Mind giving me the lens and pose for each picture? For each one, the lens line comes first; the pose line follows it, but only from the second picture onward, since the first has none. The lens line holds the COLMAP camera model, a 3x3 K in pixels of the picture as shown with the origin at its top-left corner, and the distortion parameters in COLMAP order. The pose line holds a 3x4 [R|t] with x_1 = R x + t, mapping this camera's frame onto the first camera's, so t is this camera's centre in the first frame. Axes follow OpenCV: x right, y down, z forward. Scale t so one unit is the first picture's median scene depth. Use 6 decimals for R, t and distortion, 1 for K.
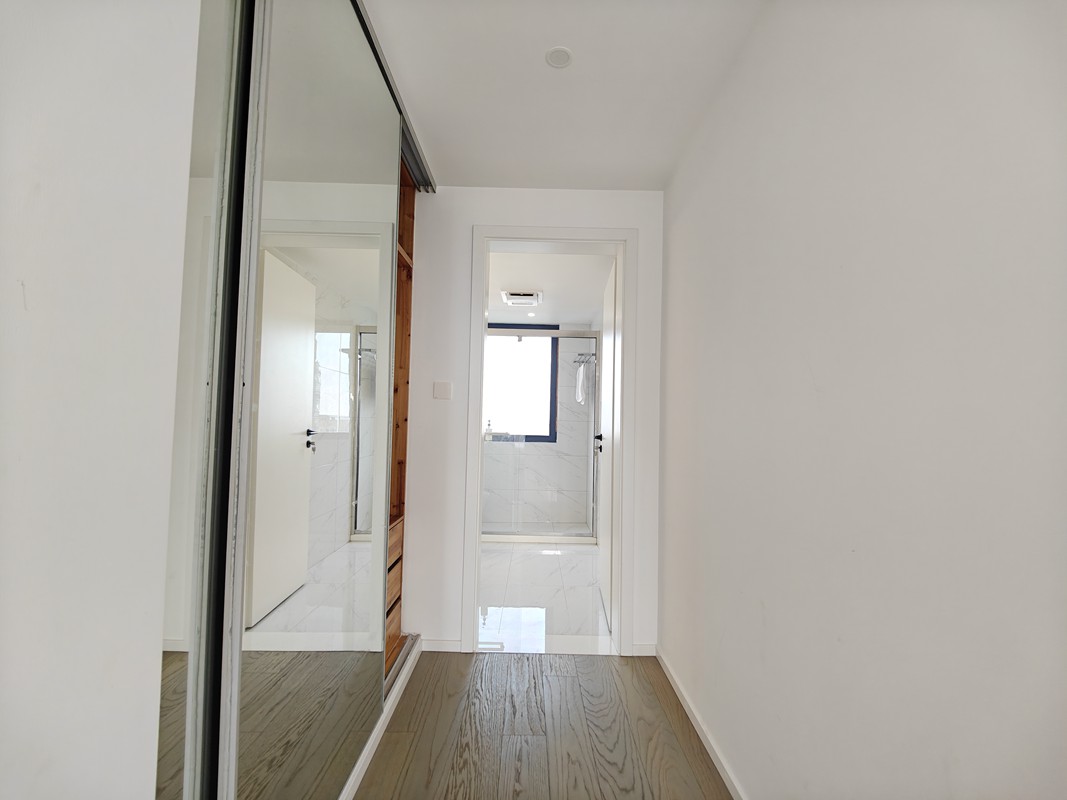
lens RADIAL K [[464.8, 0, 538.4], [0, 464.8, 398.3], [0, 0, 1]] dist [0.005290, 0.000139]
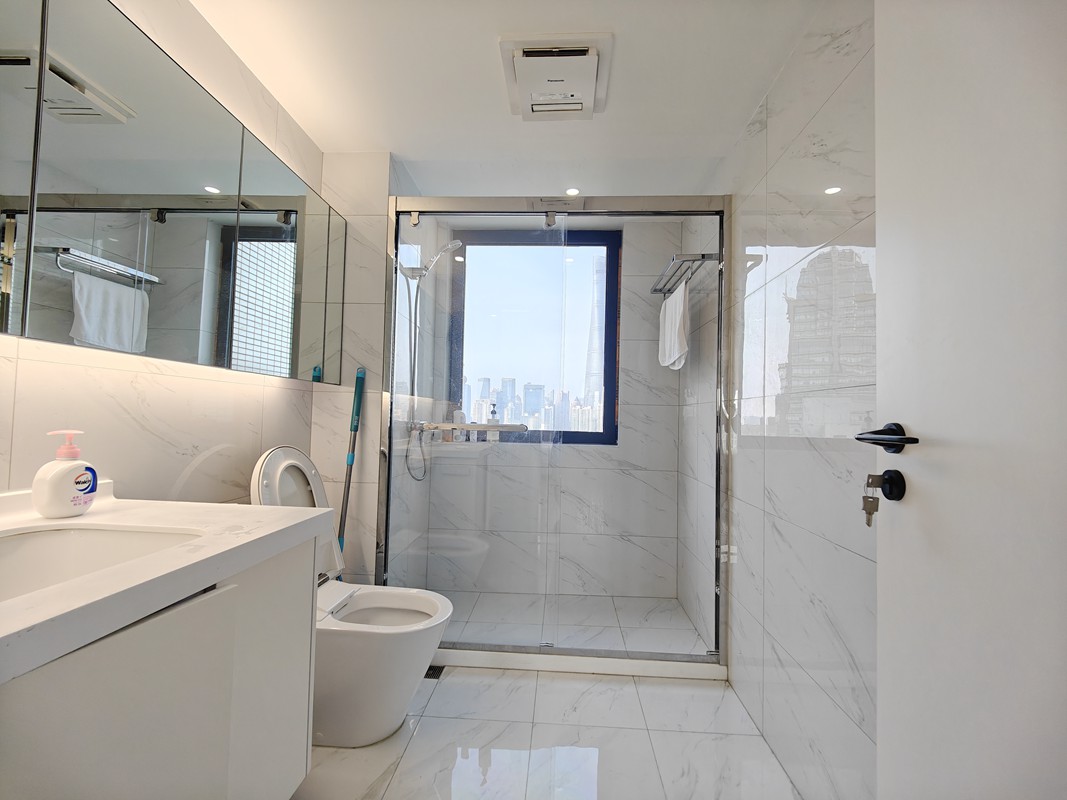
lens RADIAL K [[464.8, 0, 529.7], [0, 464.8, 399.7], [0, 0, 1]] dist [0.005290, 0.000139]
pose [[0.996639, -0.000379, -0.081922, -0.019039], [0.001089, 0.999962, 0.008621, 0.038384], [0.081915, -0.008681, 0.996601, 0.459138]]
